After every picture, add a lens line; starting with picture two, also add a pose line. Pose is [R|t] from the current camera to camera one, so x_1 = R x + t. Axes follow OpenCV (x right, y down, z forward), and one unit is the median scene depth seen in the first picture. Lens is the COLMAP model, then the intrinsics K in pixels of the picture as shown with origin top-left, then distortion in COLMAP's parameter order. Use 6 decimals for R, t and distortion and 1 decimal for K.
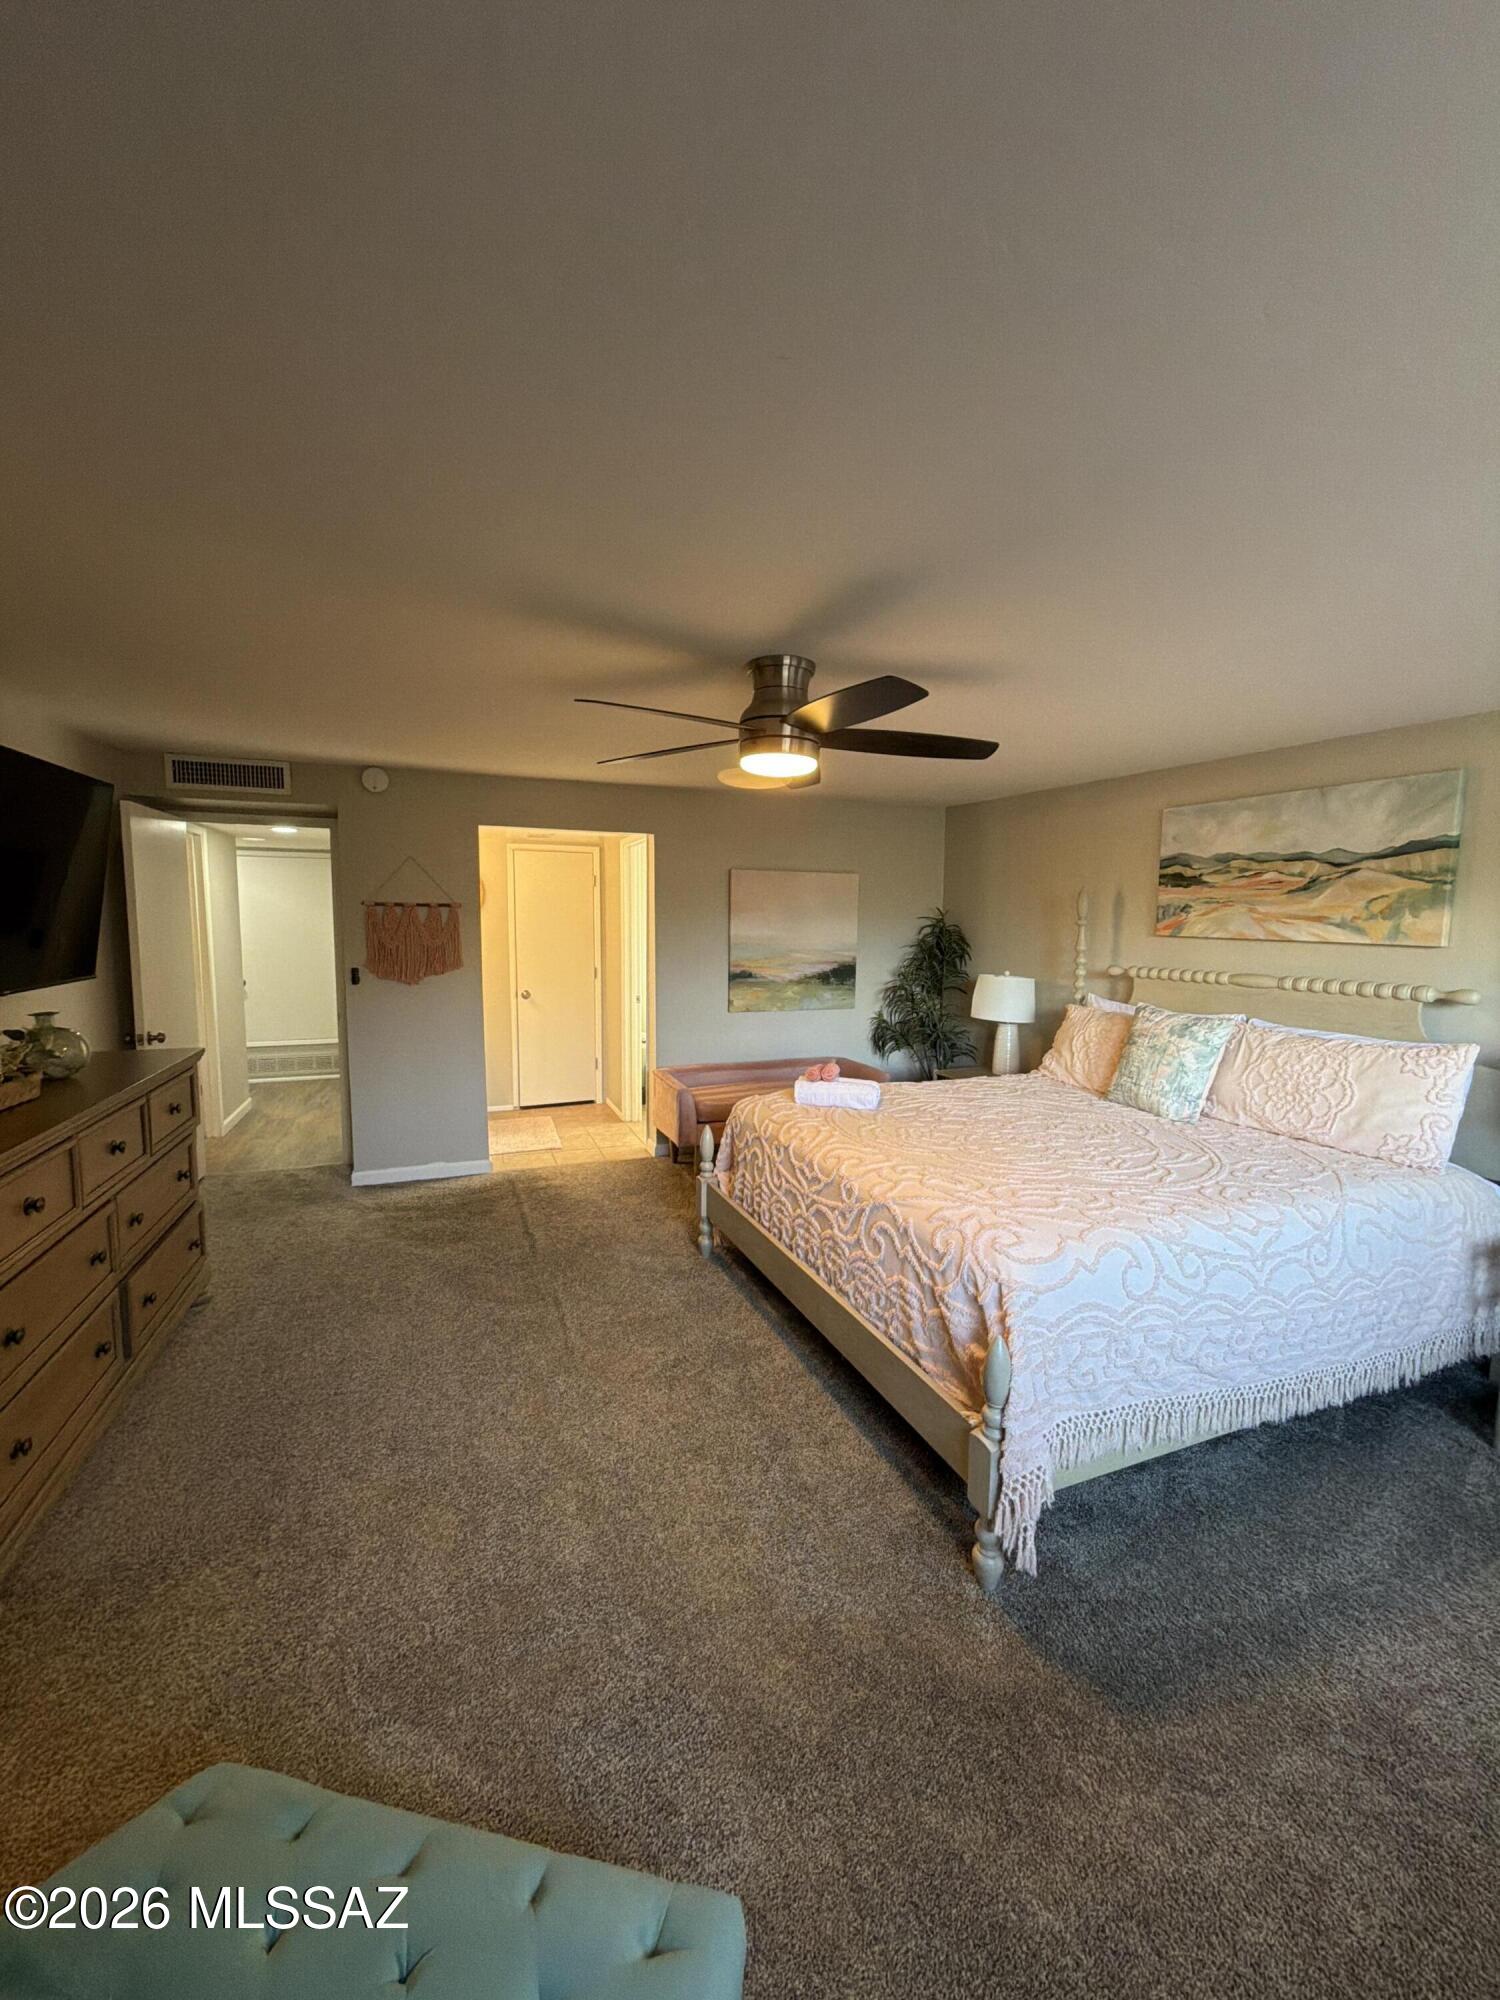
lens RADIAL K [[802.7, 0, 749.5], [0, 802.7, 1002.2], [0, 0, 1]] dist [0.001163, 0.000320]
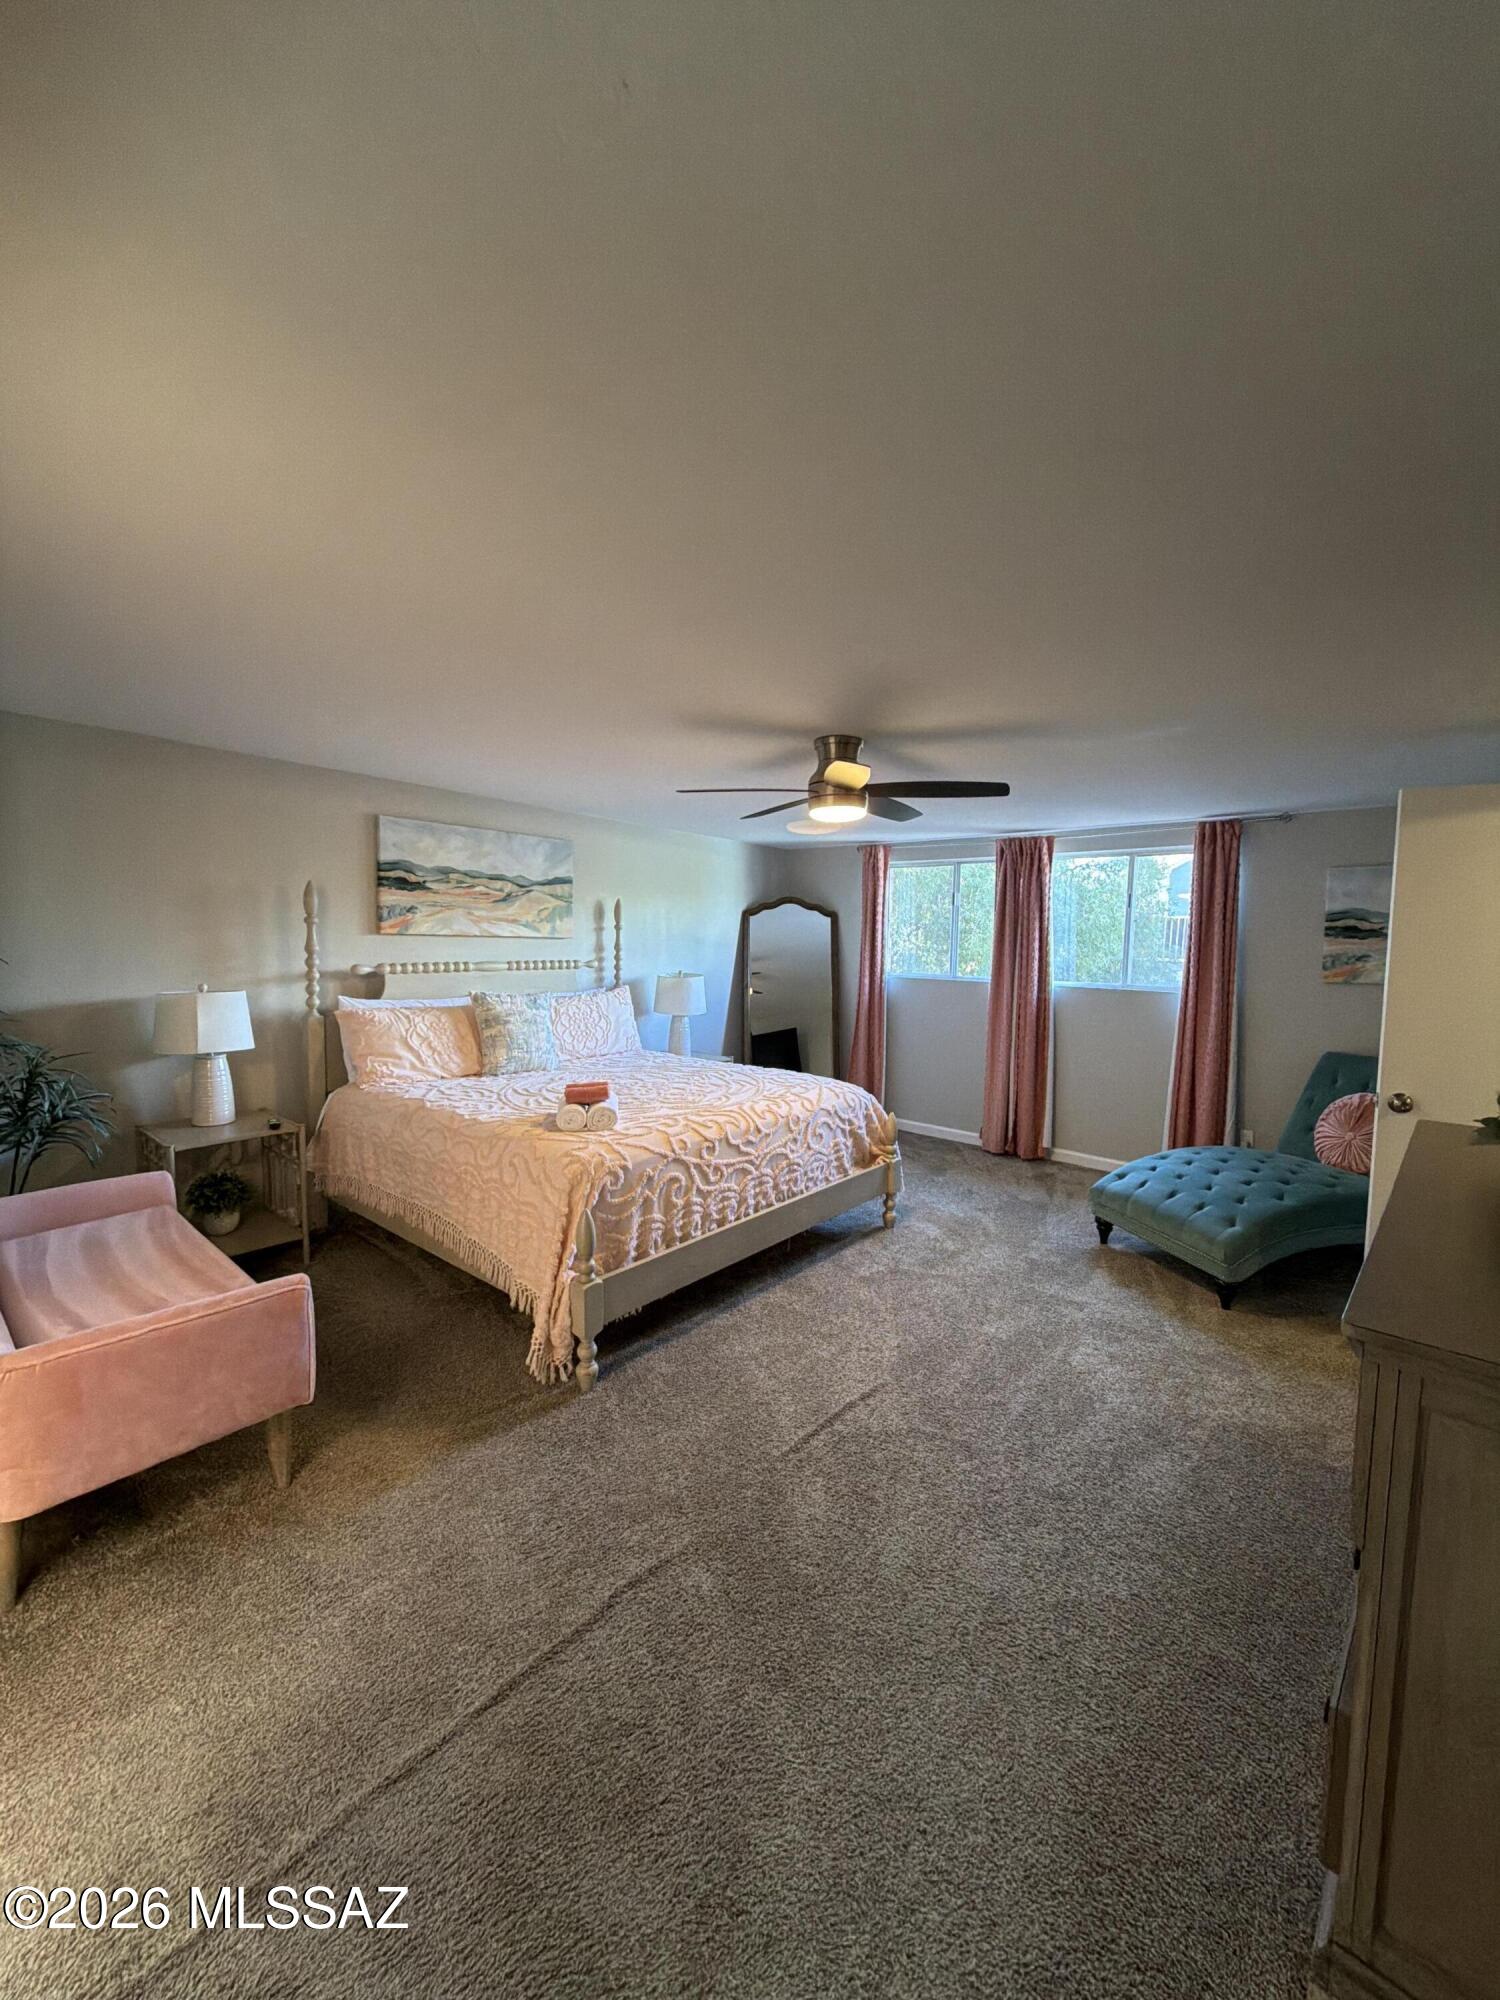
lens RADIAL K [[802.7, 0, 749.7], [0, 802.7, 998.4], [0, 0, 1]] dist [0.001163, 0.000320]
pose [[-0.456200, -0.086112, 0.885701, -0.797879], [0.069593, 0.988806, 0.131981, -0.124301], [-0.887152, 0.121848, -0.445101, 1.252888]]
